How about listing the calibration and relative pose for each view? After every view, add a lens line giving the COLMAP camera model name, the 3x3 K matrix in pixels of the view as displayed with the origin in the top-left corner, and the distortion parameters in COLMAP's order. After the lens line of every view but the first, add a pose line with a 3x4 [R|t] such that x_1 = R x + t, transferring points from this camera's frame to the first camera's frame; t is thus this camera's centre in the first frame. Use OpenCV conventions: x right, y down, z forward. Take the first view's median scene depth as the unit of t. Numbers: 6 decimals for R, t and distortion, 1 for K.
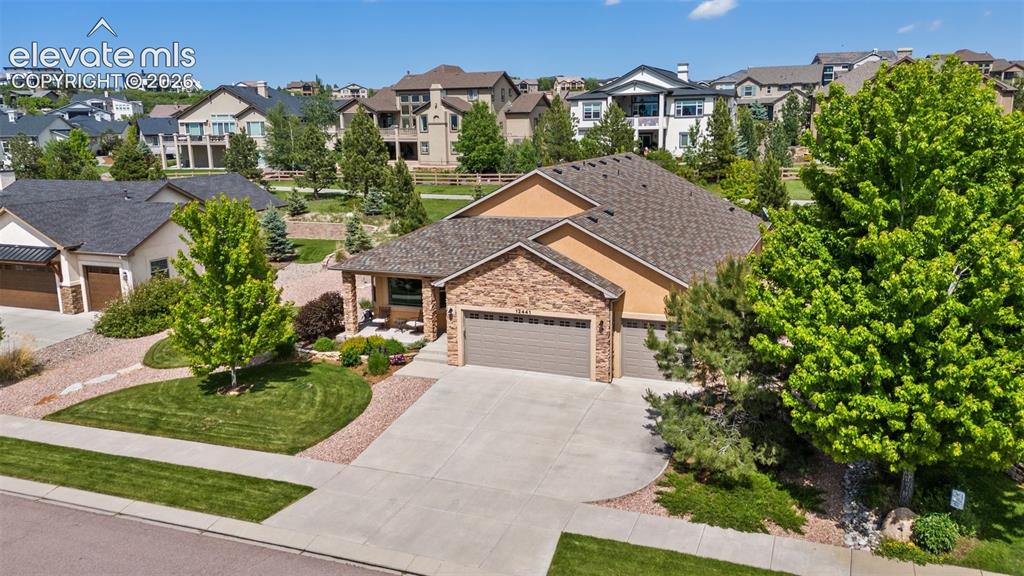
lens RADIAL K [[694.4, 0, 458.2], [0, 694.4, 288.4], [0, 0, 1]] dist [0.056358, -0.029257]
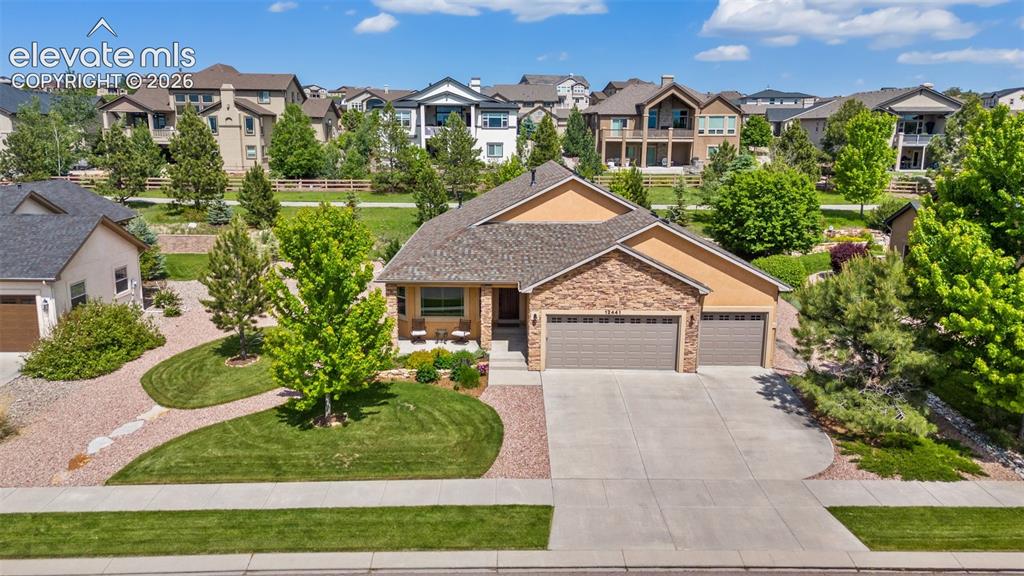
lens RADIAL K [[694.4, 0, 458.2], [0, 694.4, 288.4], [0, 0, 1]] dist [0.056358, -0.029257]
pose [[0.936637, -0.053770, 0.346151, -0.460426], [0.057015, 0.998373, 0.000809, -0.015365], [-0.345631, 0.018978, 0.938178, 0.099220]]
